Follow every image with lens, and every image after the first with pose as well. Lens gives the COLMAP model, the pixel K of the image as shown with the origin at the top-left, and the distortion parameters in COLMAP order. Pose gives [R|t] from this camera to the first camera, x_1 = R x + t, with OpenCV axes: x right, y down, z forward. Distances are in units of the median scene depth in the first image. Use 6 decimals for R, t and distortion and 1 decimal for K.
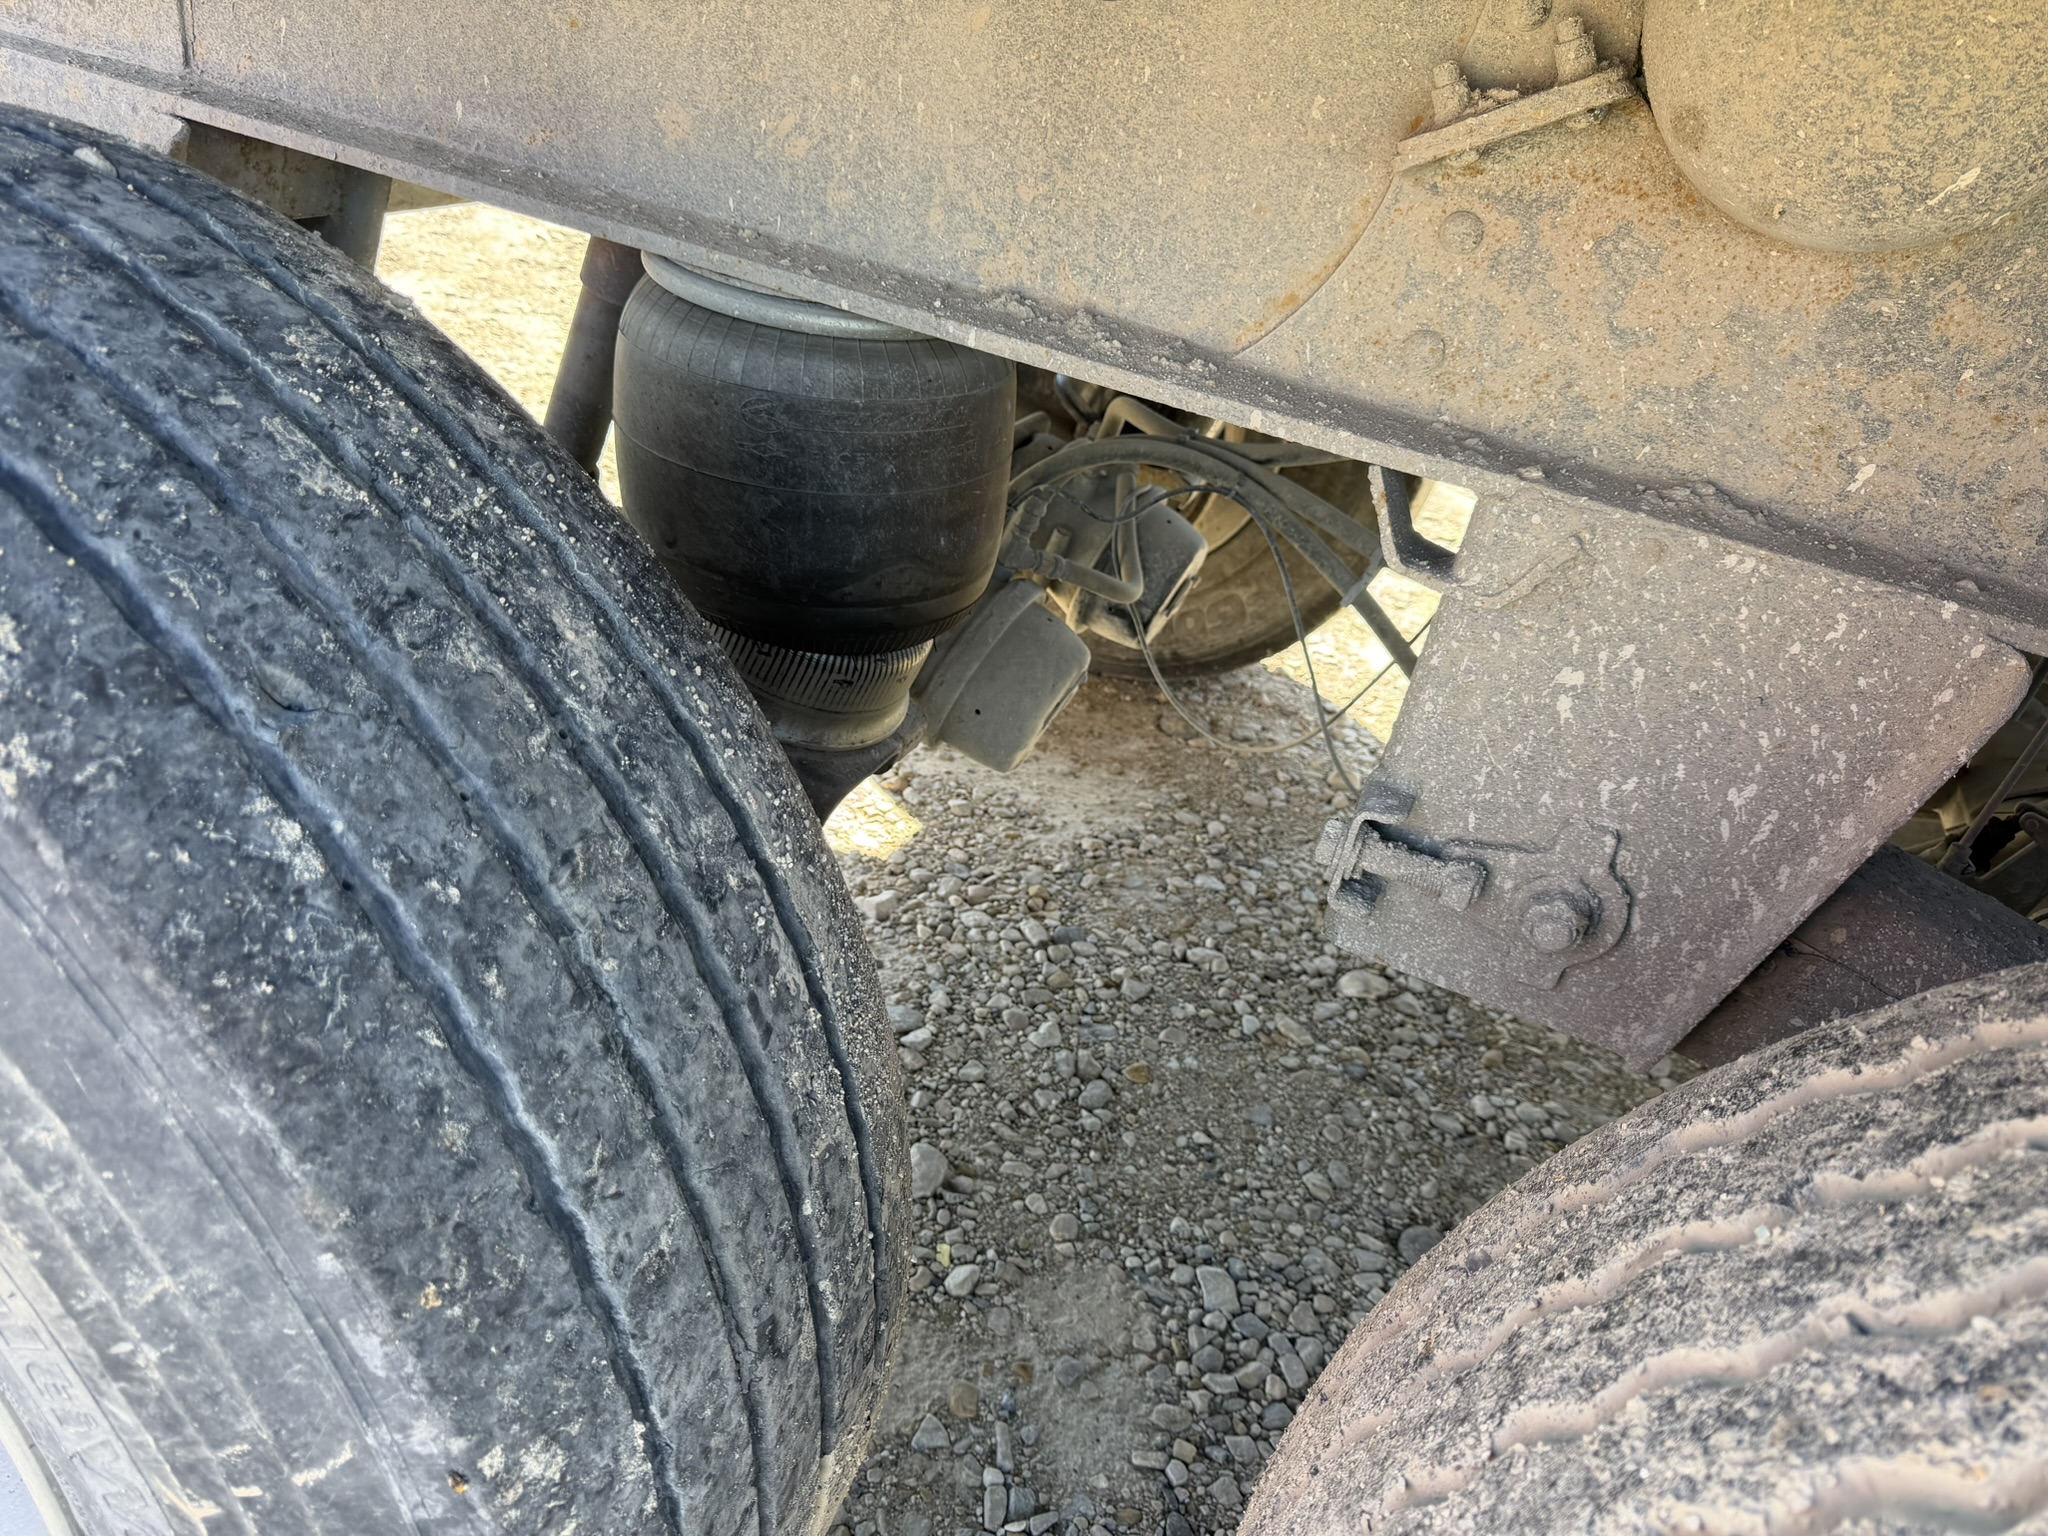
lens RADIAL K [[1445.0, 0, 1024.0], [0, 1445.0, 768.0], [0, 0, 1]] dist [0.047874, -0.058430]
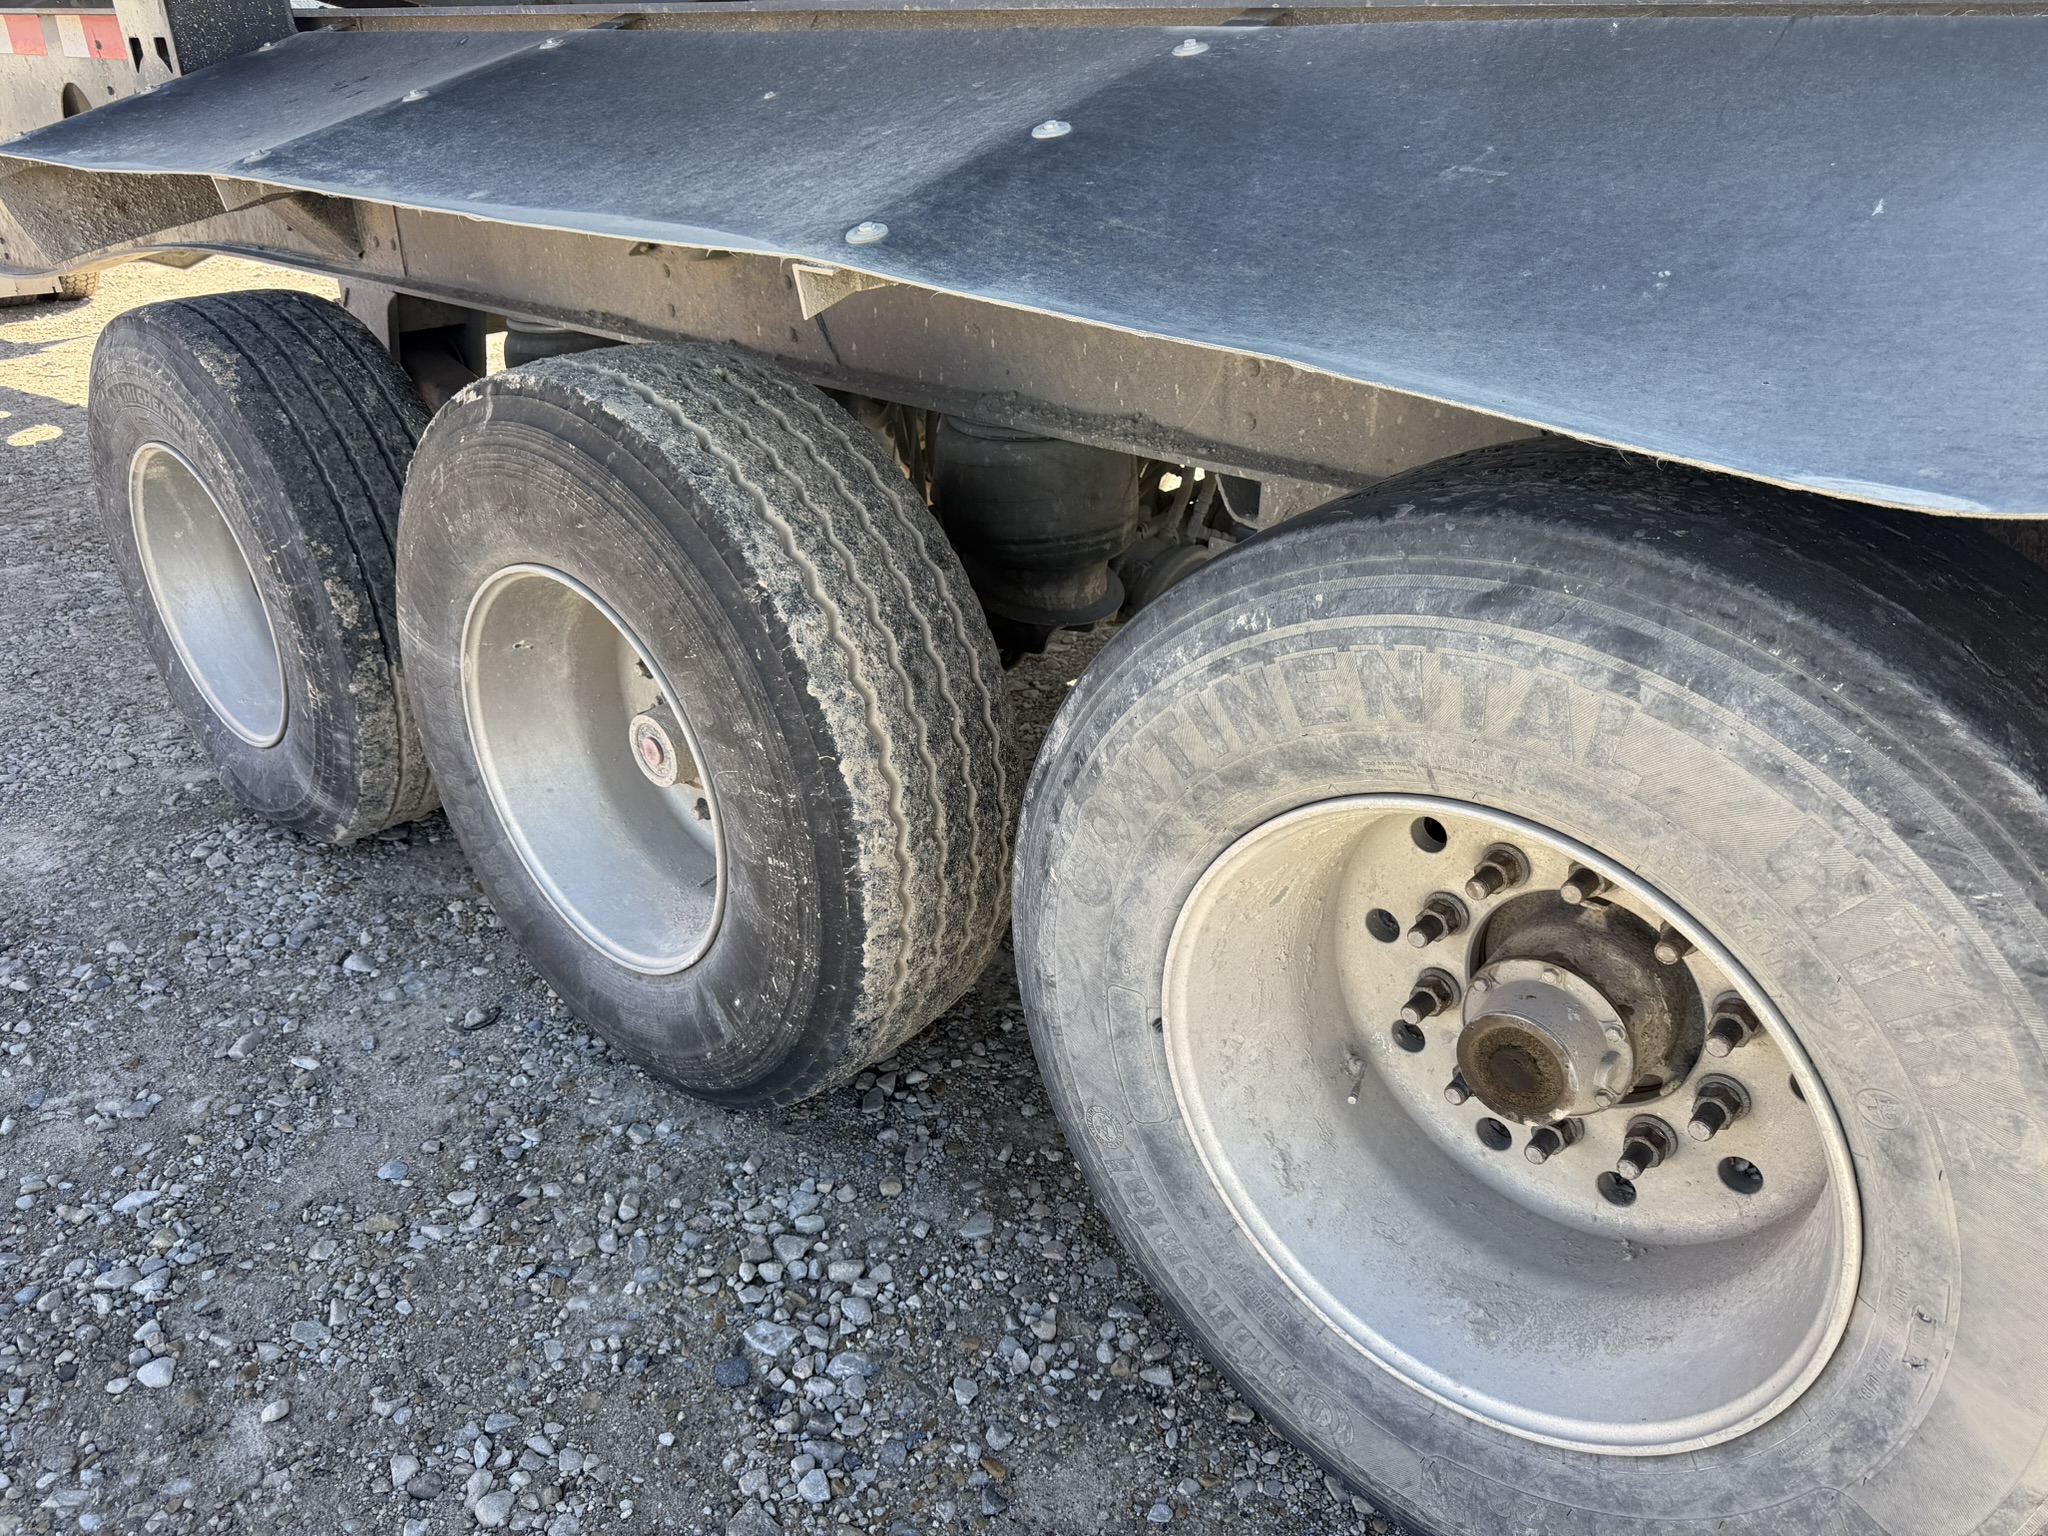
lens RADIAL K [[1445.0, 0, 1024.0], [0, 1445.0, 768.0], [0, 0, 1]] dist [0.047874, -0.058430]
pose [[0.937978, -0.016113, -0.346319, 3.412151], [-0.012921, 0.996601, -0.081363, 1.536965], [0.346453, 0.080791, 0.934582, -2.572690]]
